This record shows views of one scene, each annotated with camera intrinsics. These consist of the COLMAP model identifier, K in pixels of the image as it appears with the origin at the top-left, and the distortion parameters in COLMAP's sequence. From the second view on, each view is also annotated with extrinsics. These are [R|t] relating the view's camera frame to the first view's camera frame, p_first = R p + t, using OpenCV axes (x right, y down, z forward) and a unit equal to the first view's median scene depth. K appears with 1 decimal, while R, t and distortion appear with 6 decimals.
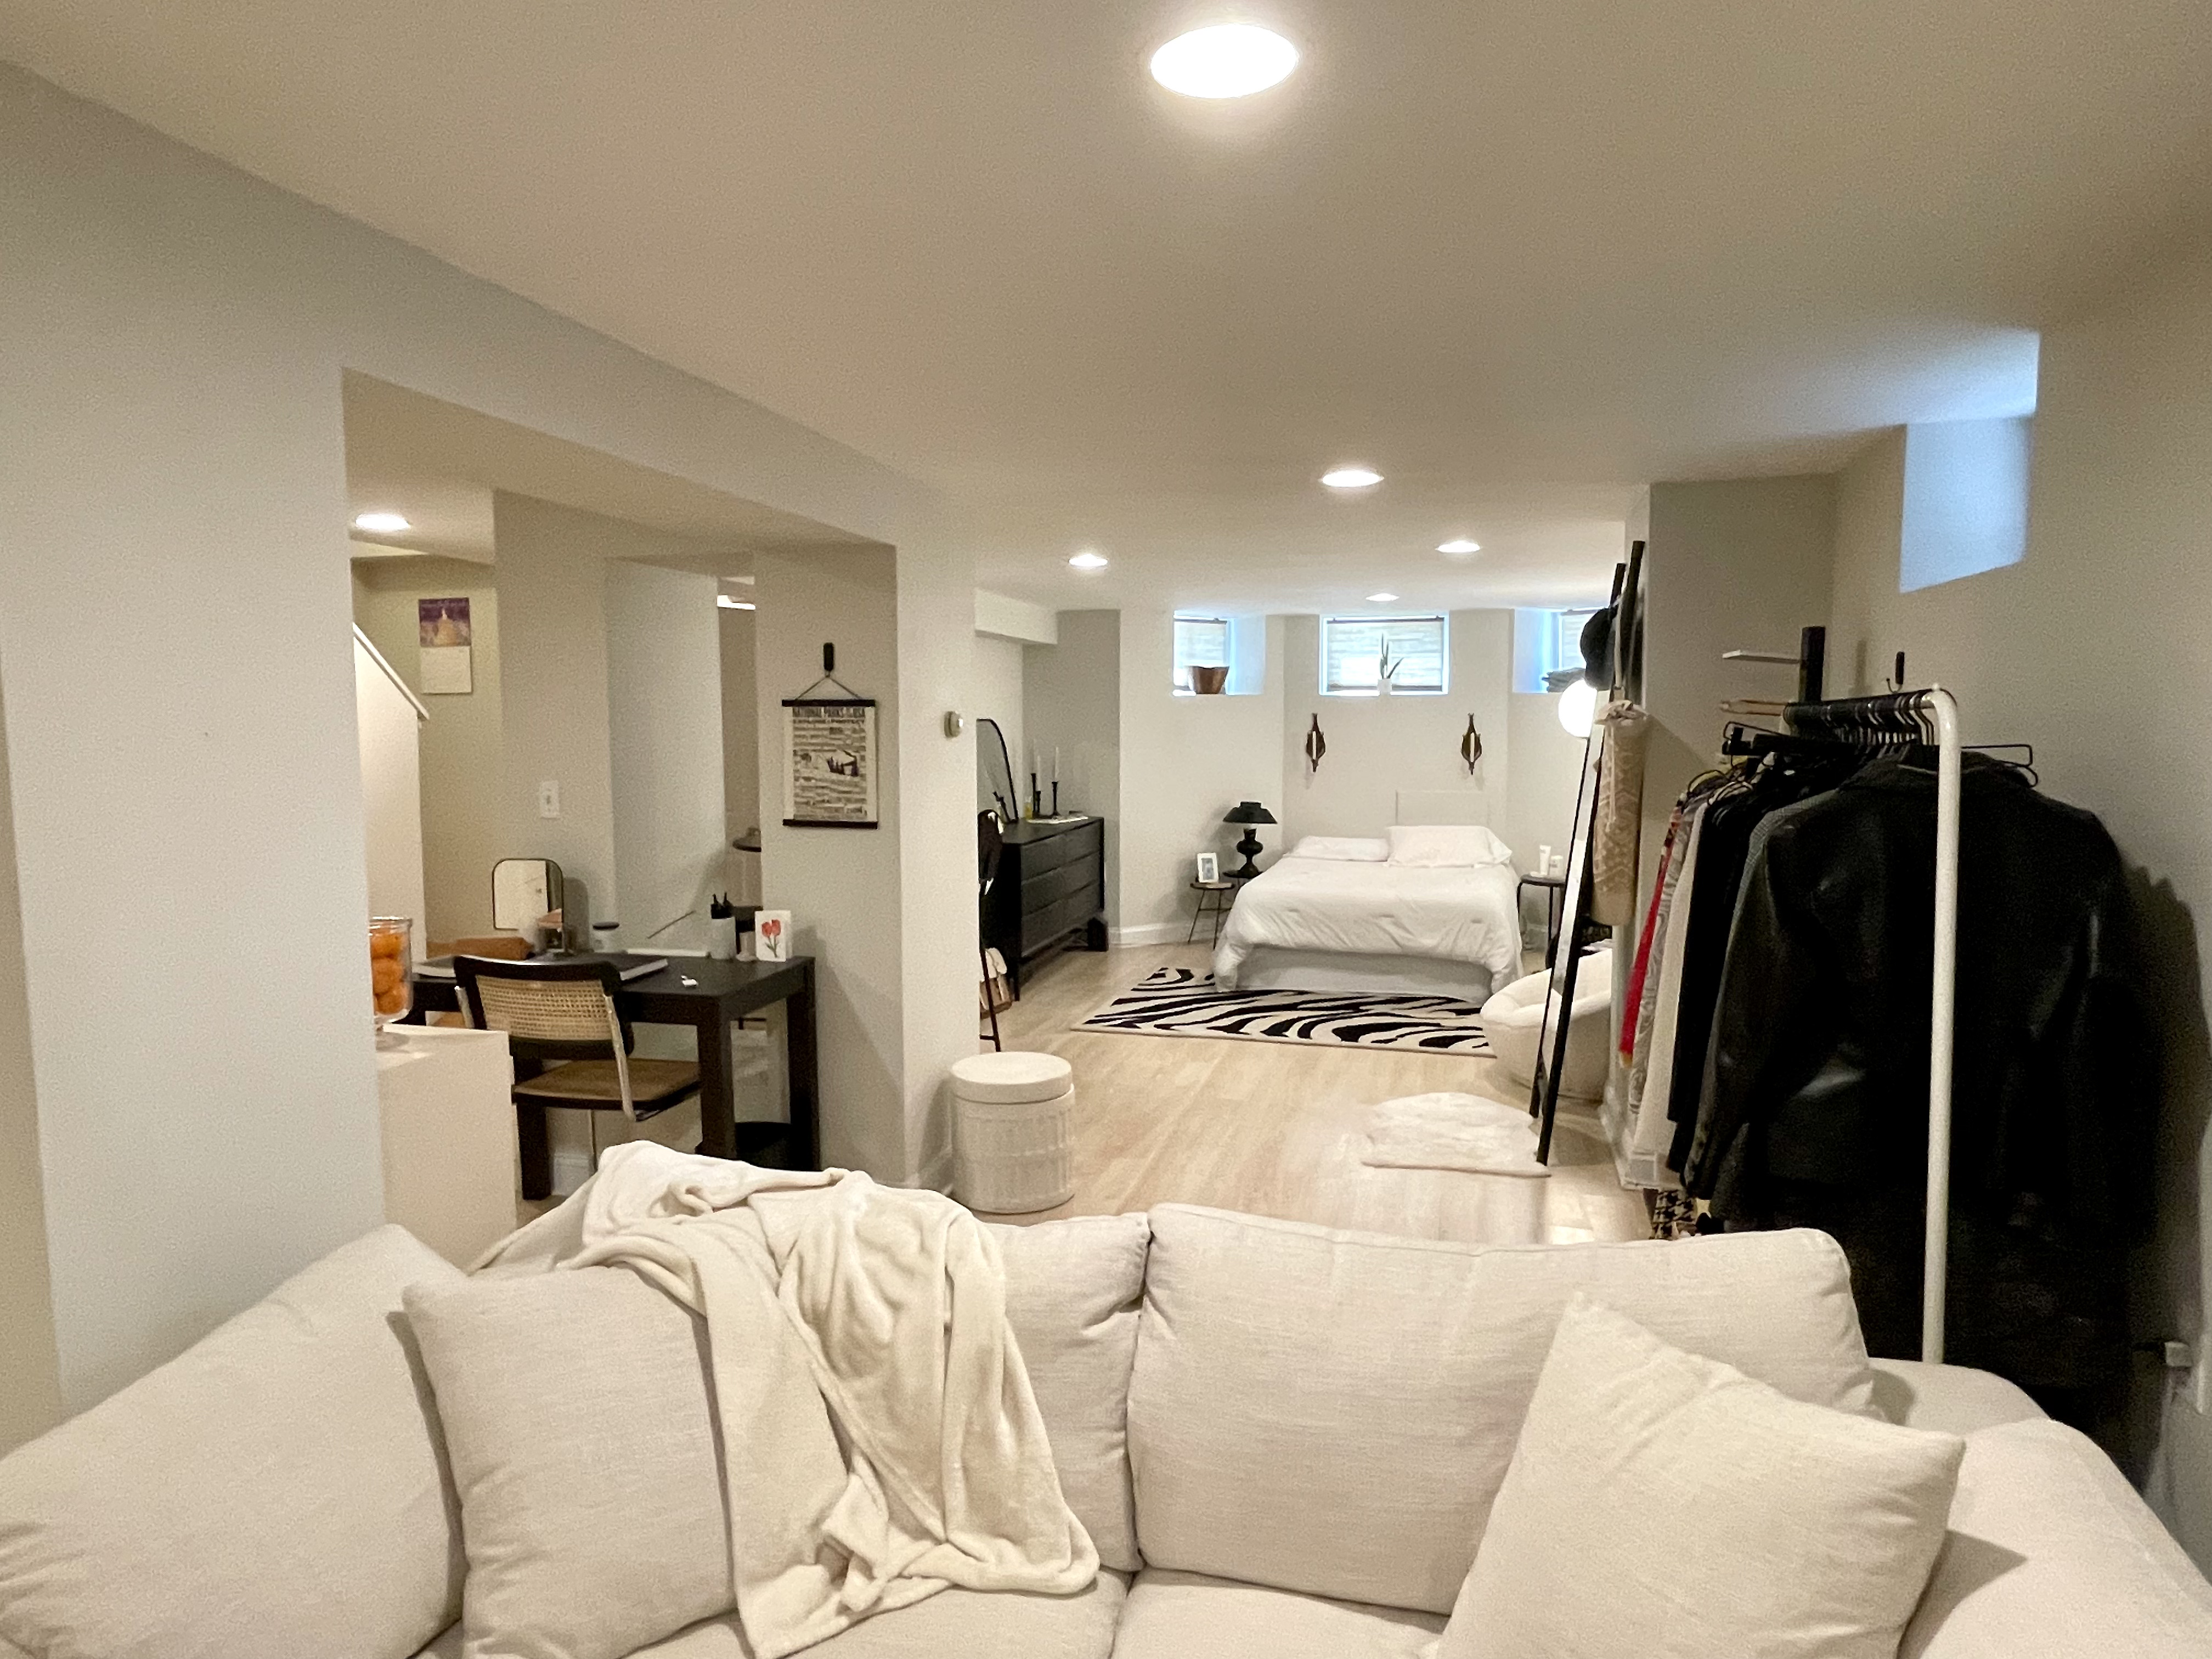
lens RADIAL K [[1392.4, 0, 1104.3], [0, 1392.4, 862.5], [0, 0, 1]] dist [-0.040416, 0.001554]
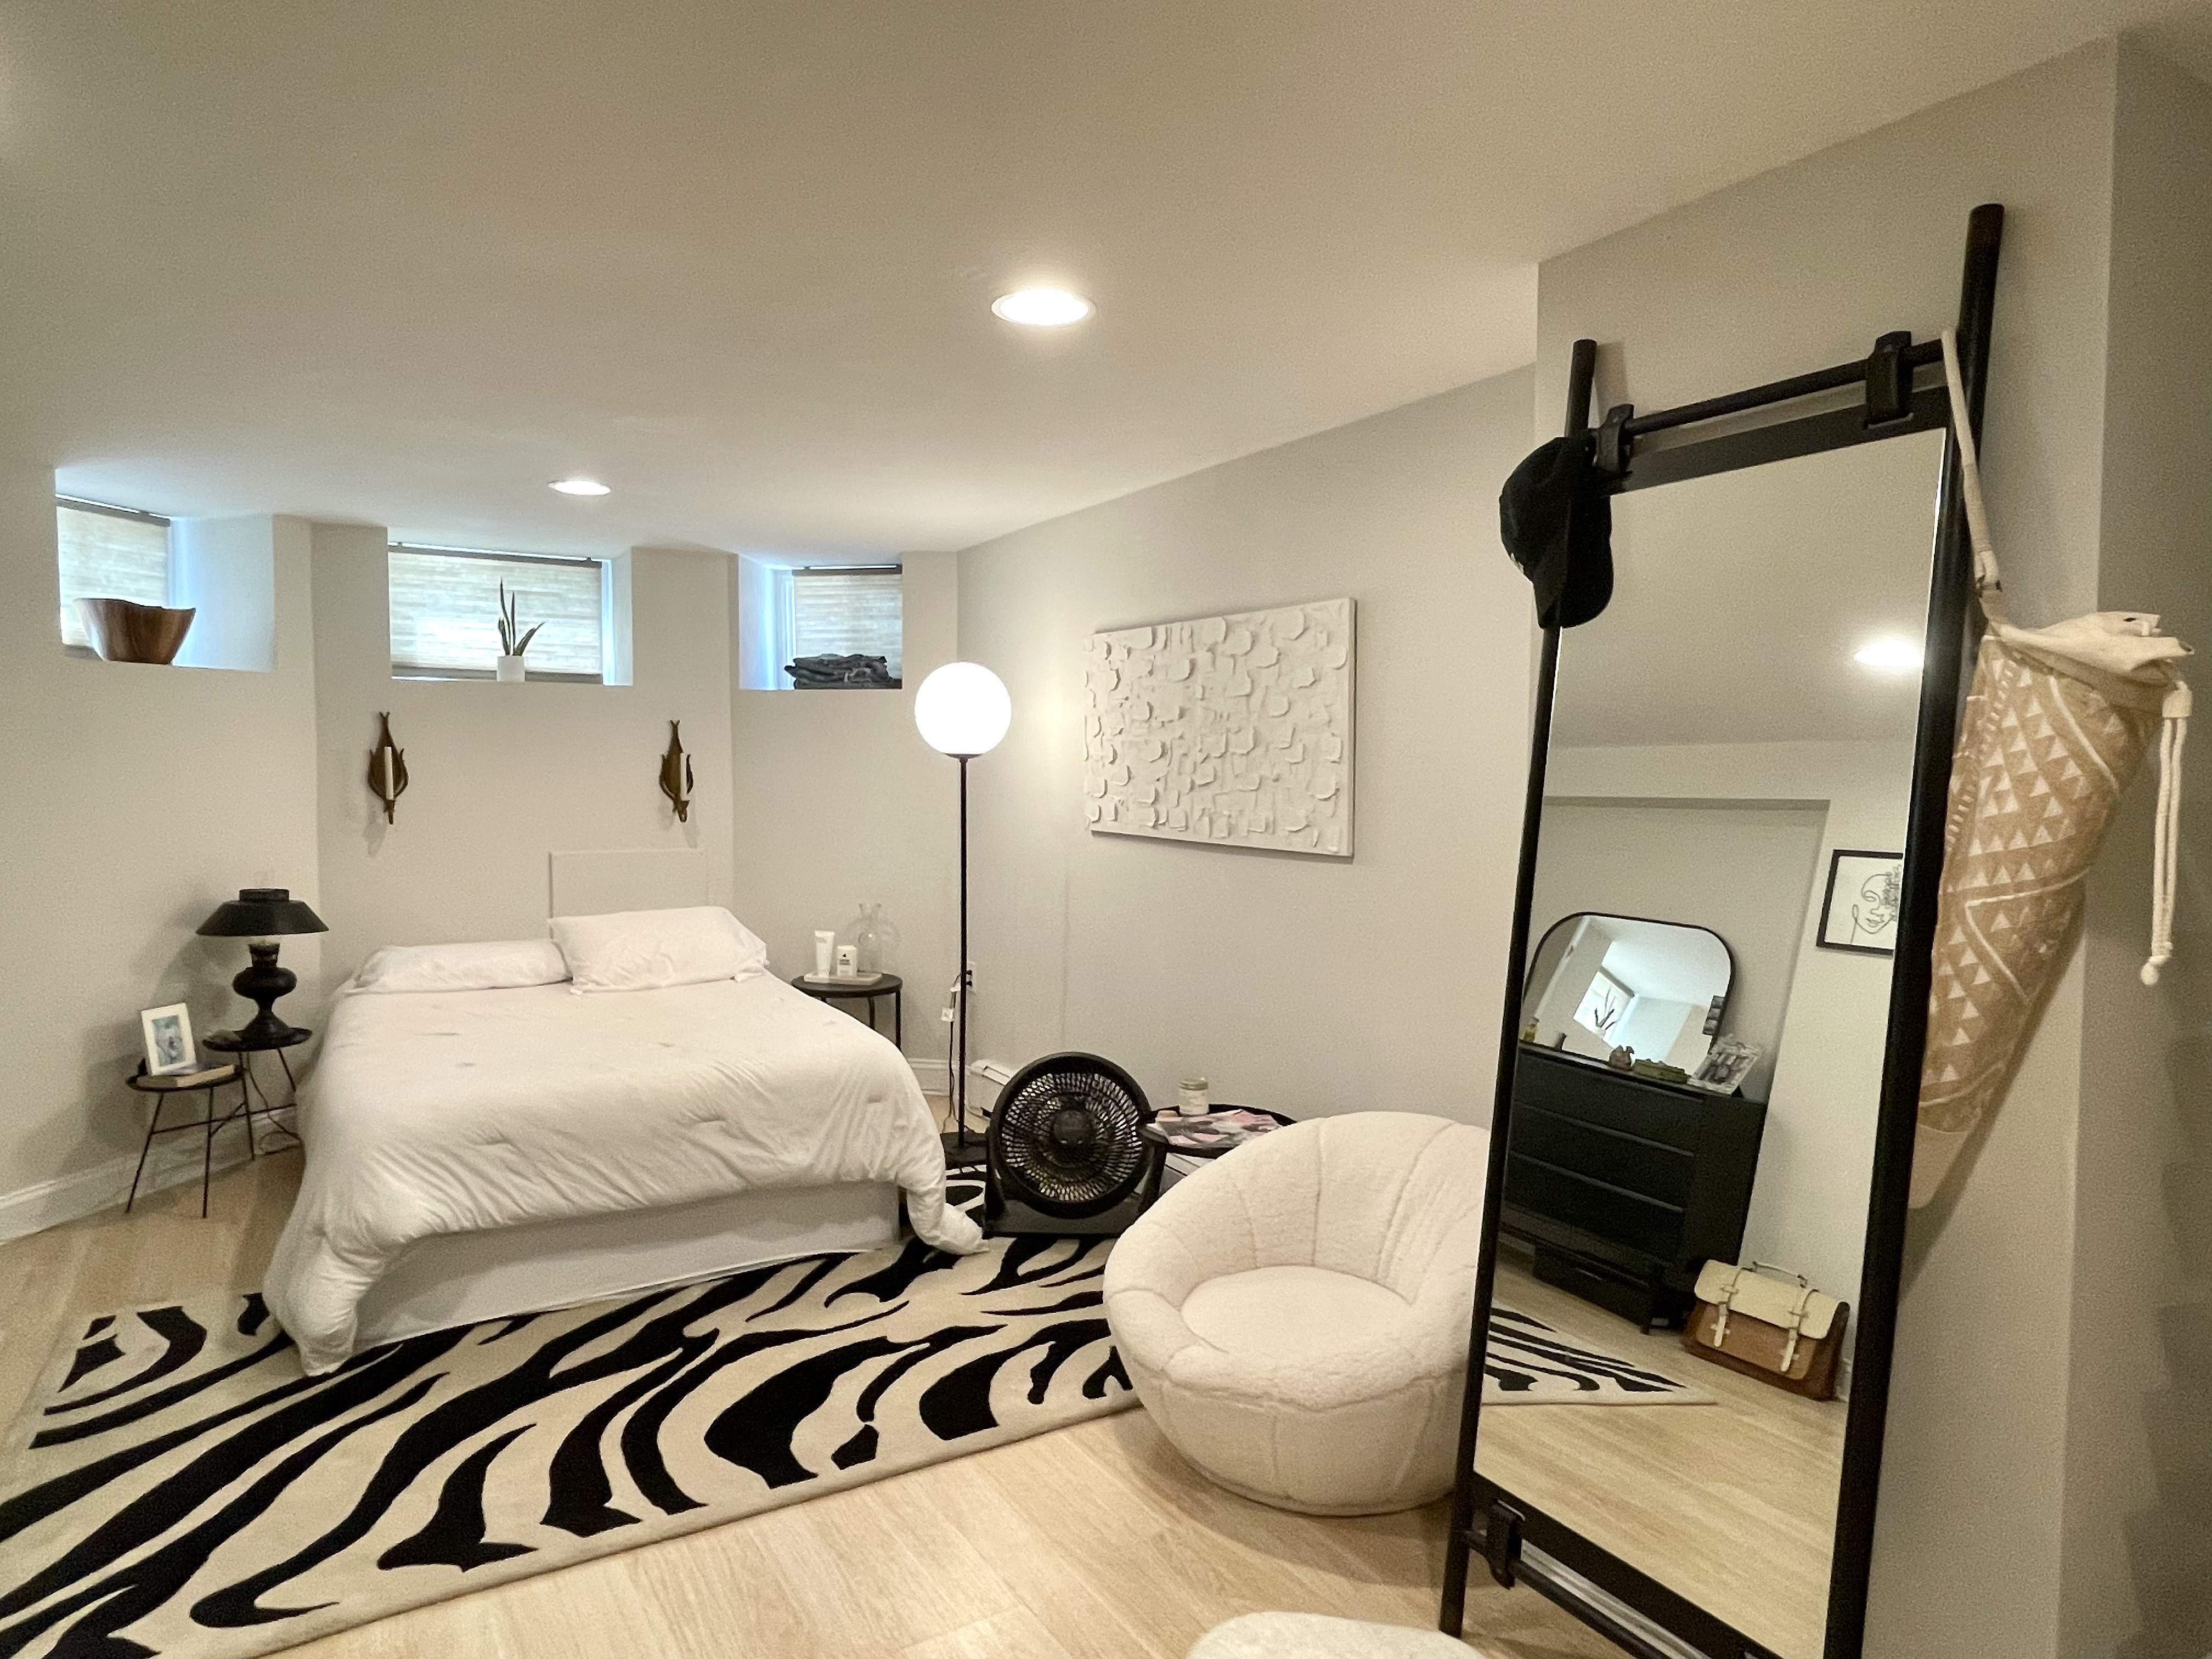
lens RADIAL K [[1306.8, 0, 1100.5], [0, 1306.8, 827.5], [0, 0, 1]] dist [0.004751, -0.021269]
pose [[0.683049, -0.029371, 0.729782, -0.026840], [0.065690, 0.997612, -0.021334, -0.036034], [-0.727412, 0.062512, 0.683347, 0.474965]]
